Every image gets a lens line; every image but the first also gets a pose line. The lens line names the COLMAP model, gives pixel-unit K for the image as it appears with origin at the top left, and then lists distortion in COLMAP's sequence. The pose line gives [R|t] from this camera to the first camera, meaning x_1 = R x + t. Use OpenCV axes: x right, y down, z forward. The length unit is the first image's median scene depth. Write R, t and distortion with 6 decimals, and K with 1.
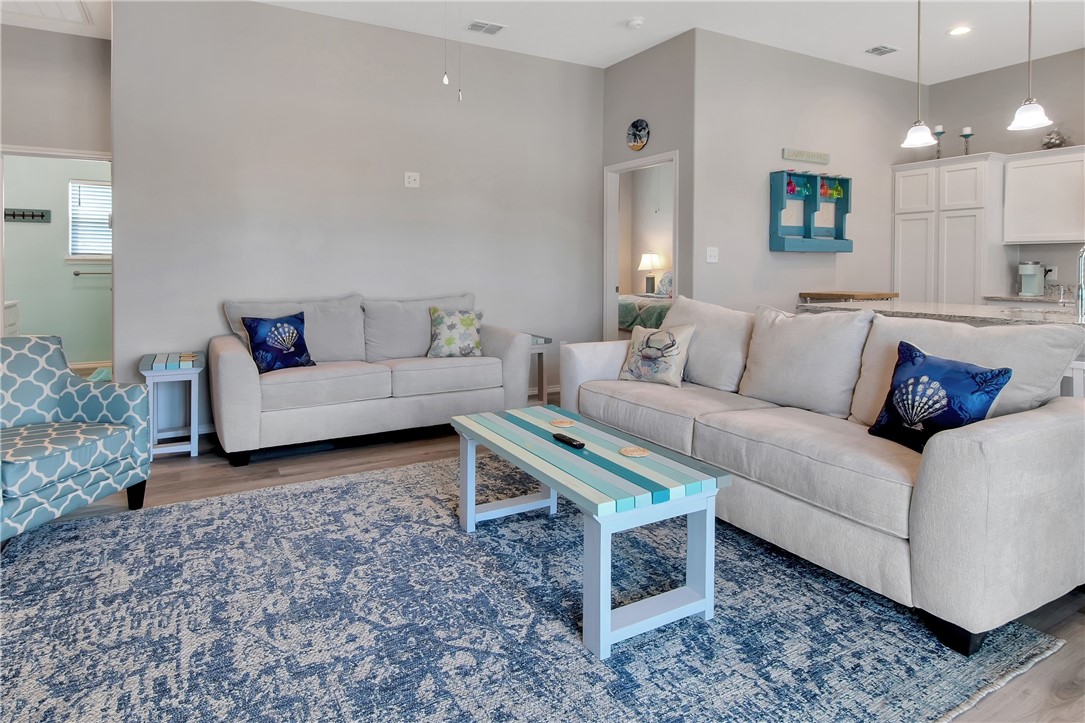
lens RADIAL K [[581.2, 0, 488.3], [0, 581.2, 273.9], [0, 0, 1]] dist [0.001891, -0.001636]
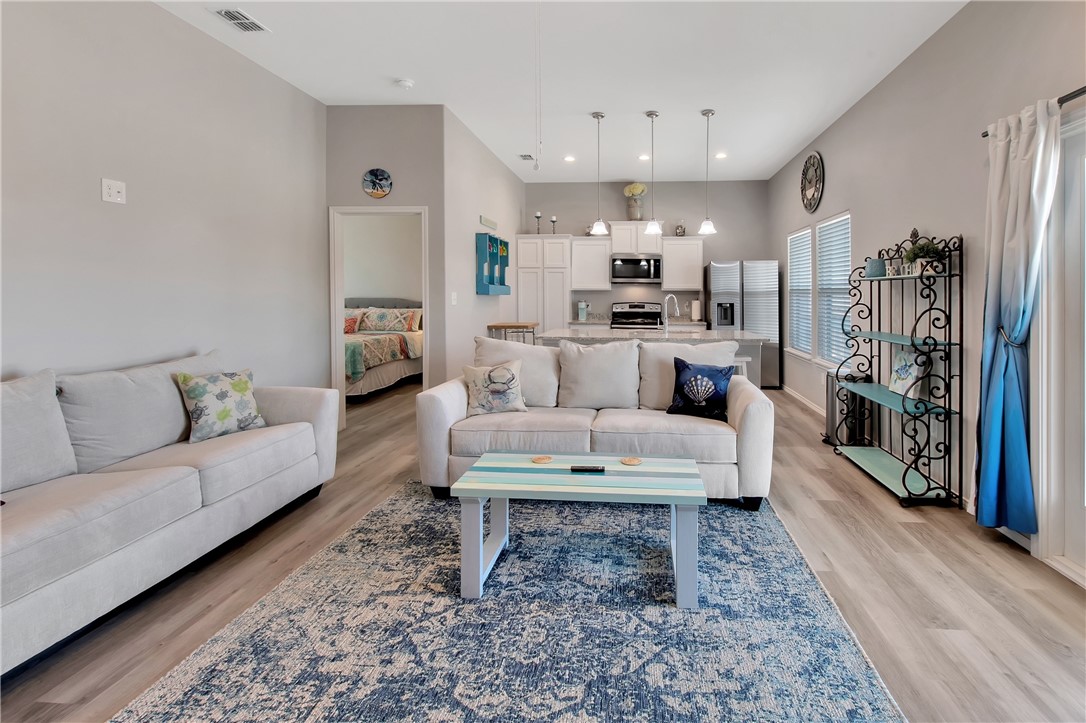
lens RADIAL K [[505.5, 0, 598.6], [0, 505.5, 299.8], [0, 0, 1]] dist [0.003621, -0.000028]
pose [[0.516394, -0.008686, 0.856307, -0.380503], [0.008792, 0.999950, 0.004841, -0.035287], [-0.856306, 0.005029, 0.516444, 0.222469]]
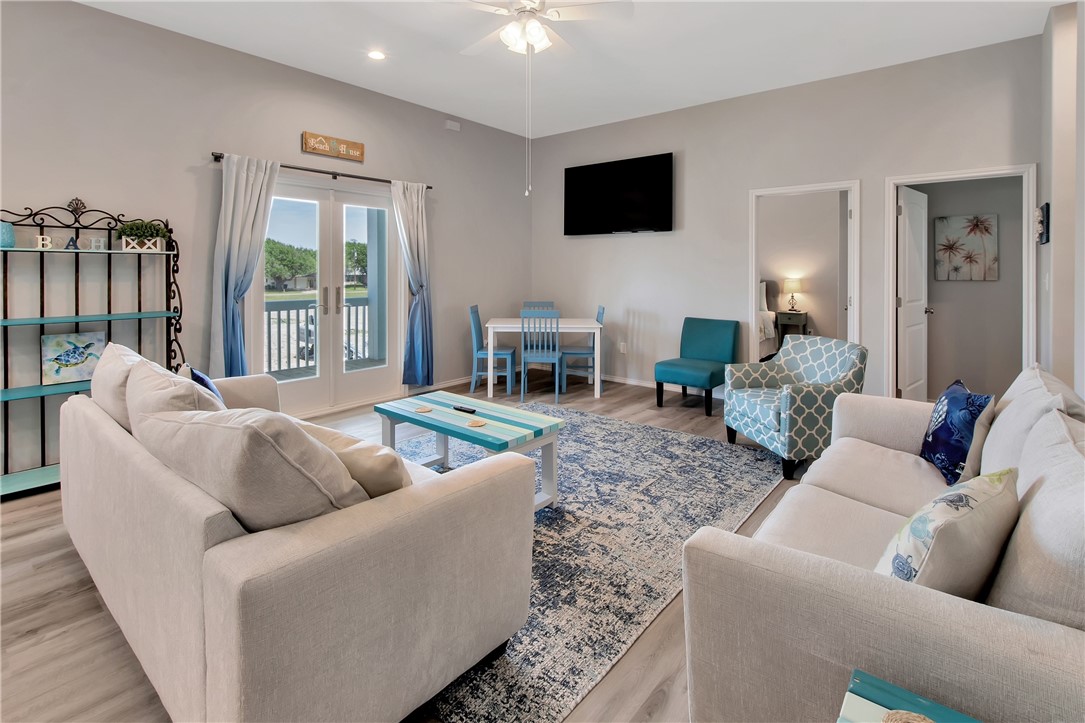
lens RADIAL K [[521.4, 0, 529.9], [0, 521.4, 269.4], [0, 0, 1]] dist [0.000617, 0.000085]
pose [[-0.917919, -0.008346, -0.396680, 0.270506], [-0.014580, 0.999813, 0.012702, -0.055228], [0.396500, 0.017443, -0.917869, 1.188799]]
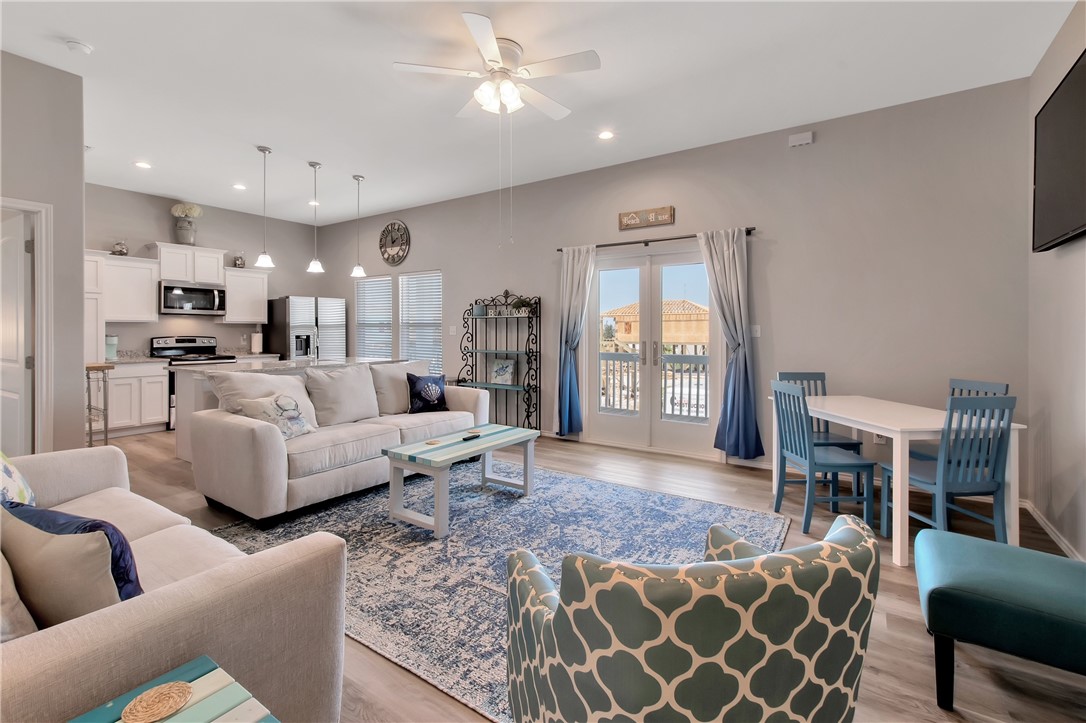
lens RADIAL K [[484.6, 0, 549.8], [0, 484.6, 331.9], [0, 0, 1]] dist [0.001836, 0.000259]
pose [[-0.491893, -0.005686, 0.870637, -0.687595], [0.010696, 0.999864, 0.012573, -0.036740], [-0.870590, 0.015497, -0.491765, 0.785792]]
